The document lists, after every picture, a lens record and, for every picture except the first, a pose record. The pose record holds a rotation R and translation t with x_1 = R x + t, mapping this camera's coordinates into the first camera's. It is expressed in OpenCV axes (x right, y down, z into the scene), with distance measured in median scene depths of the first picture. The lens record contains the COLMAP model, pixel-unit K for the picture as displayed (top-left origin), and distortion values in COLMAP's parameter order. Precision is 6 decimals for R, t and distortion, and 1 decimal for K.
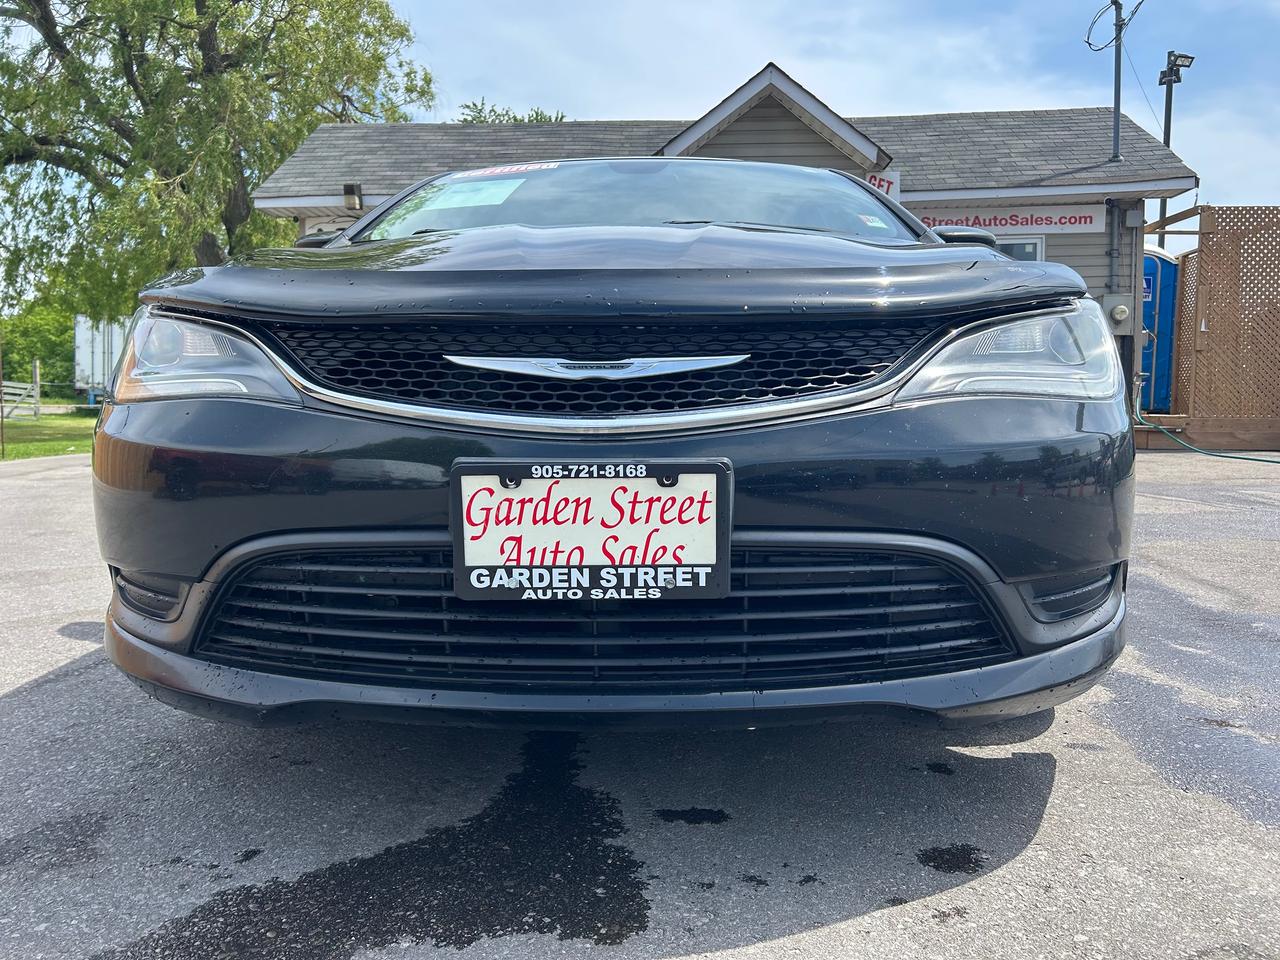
lens RADIAL K [[928.7, 0, 649.4], [0, 928.7, 479.3], [0, 0, 1]] dist [0.057403, -0.072736]
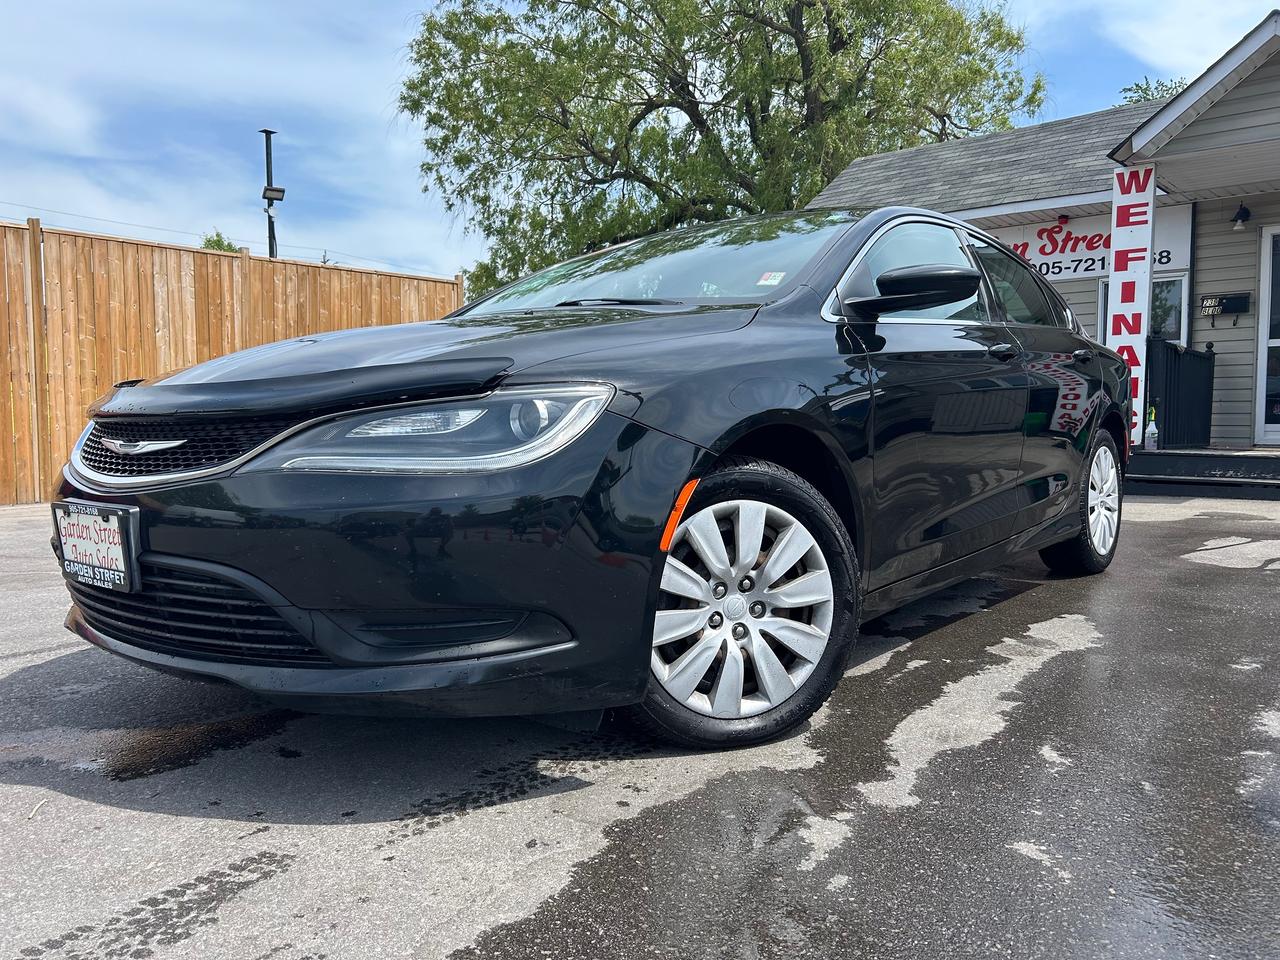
lens RADIAL K [[928.7, 0, 649.4], [0, 928.7, 479.3], [0, 0, 1]] dist [0.057403, -0.072736]
pose [[0.796709, 0.037230, -0.603215, 1.556549], [-0.044643, 0.998999, 0.002694, -0.100130], [0.602712, 0.024783, 0.797574, 0.210685]]
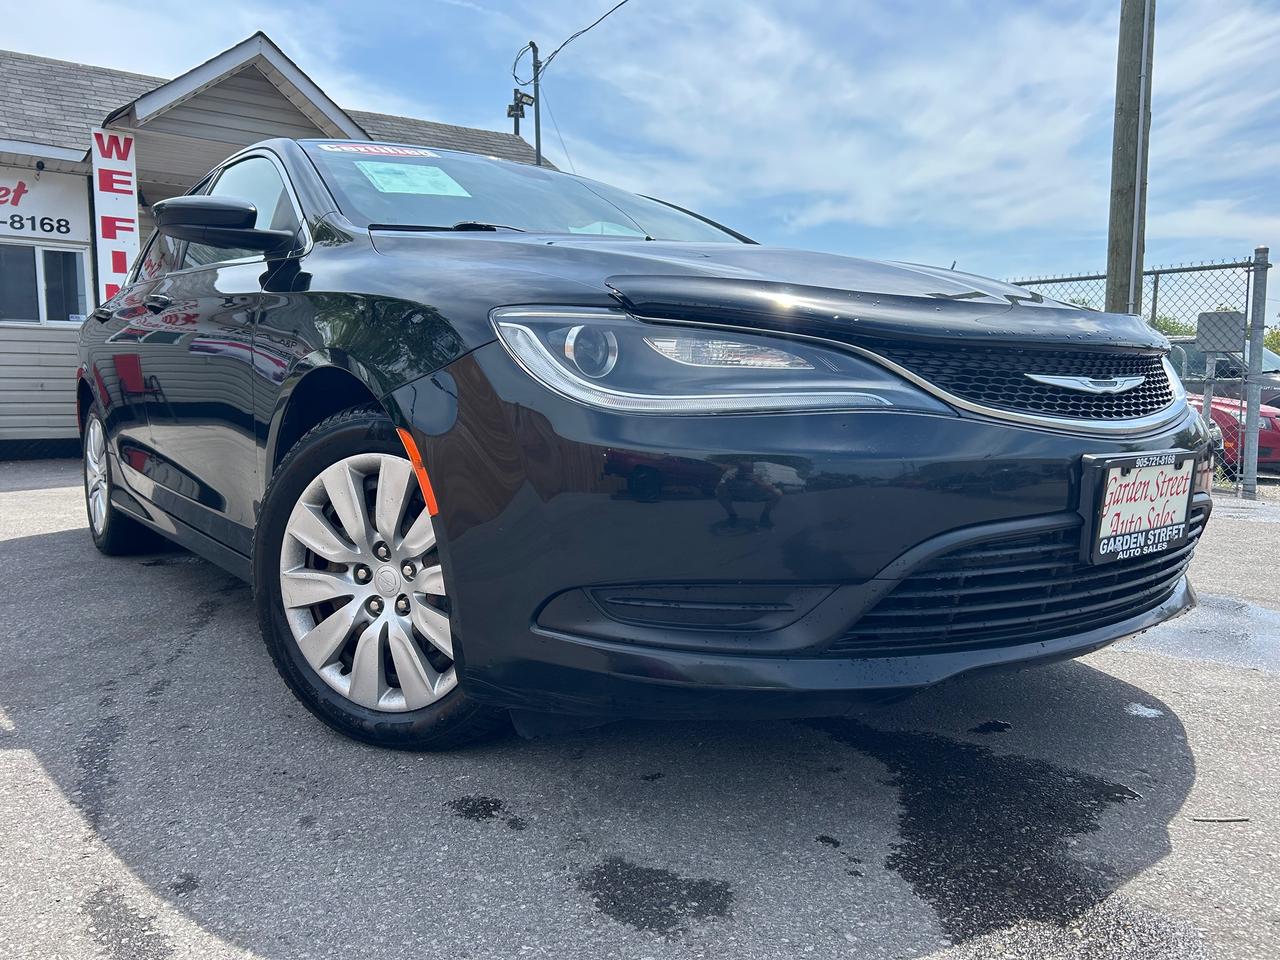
lens RADIAL K [[928.7, 0, 649.4], [0, 928.7, 479.3], [0, 0, 1]] dist [0.057403, -0.072736]
pose [[0.792072, -0.052344, 0.608180, -1.264337], [0.049007, 0.998554, 0.022117, -0.041310], [-0.608458, 0.012287, 0.793491, 0.293635]]
